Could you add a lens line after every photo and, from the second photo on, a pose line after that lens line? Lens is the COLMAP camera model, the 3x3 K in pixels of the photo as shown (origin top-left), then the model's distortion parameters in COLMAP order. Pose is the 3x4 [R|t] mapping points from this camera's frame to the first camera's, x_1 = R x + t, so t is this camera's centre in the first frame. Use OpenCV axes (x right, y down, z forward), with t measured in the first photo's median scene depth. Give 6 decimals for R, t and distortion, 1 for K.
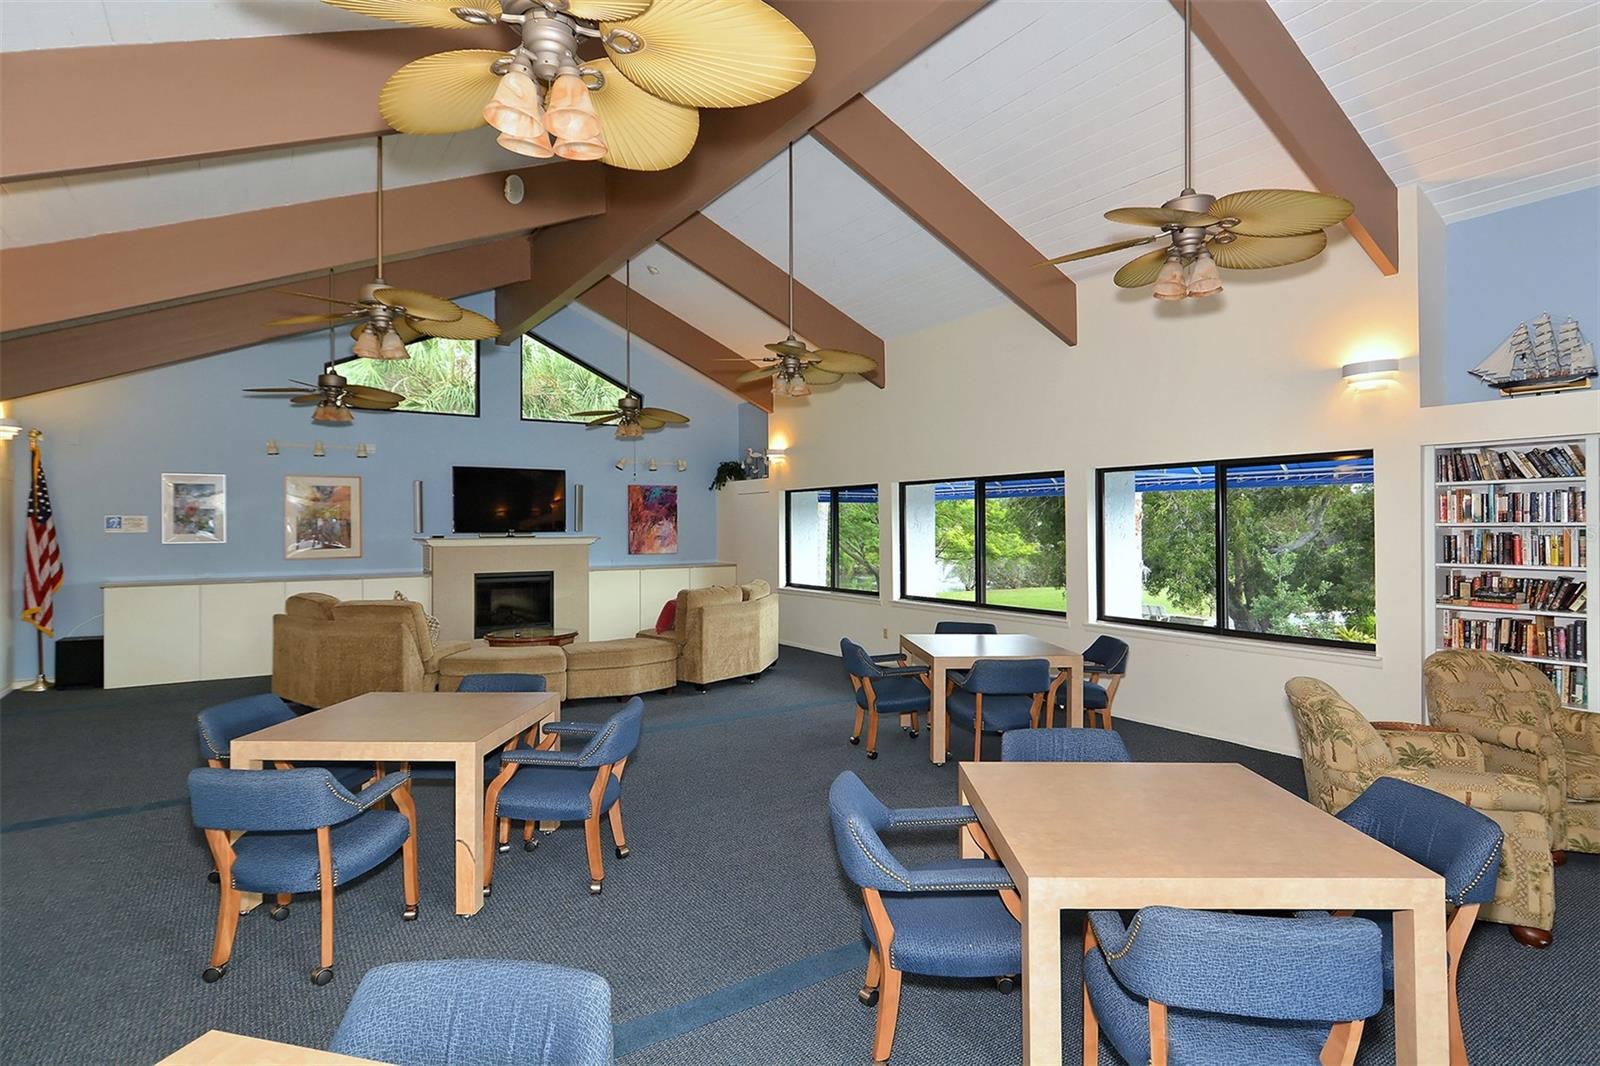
lens RADIAL K [[855.0, 0, 797.5], [0, 855.0, 516.1], [0, 0, 1]] dist [0.000175, 0.000006]
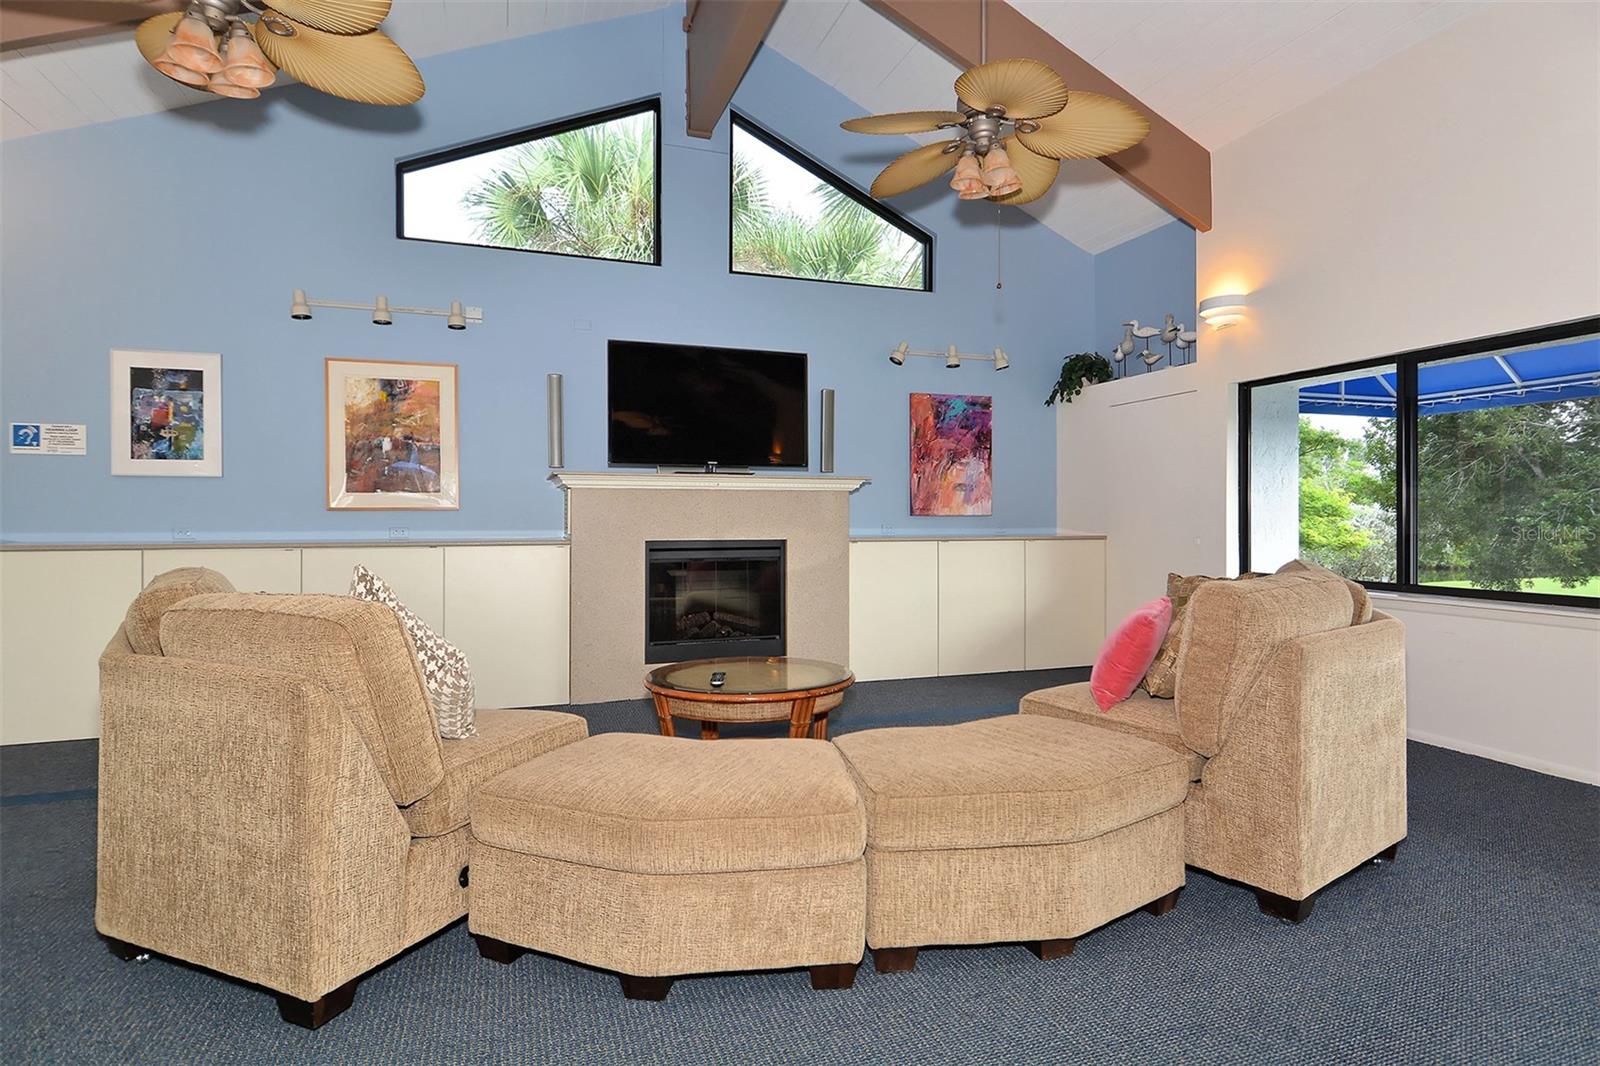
lens RADIAL K [[862.5, 0, 800.5], [0, 862.5, 464.7], [0, 0, 1]] dist [0.003654, 0.000521]
pose [[0.972204, -0.008373, -0.233984, -0.147511], [-0.002434, 0.998945, -0.045859, 0.041390], [0.234122, 0.045154, 0.971158, 0.467248]]
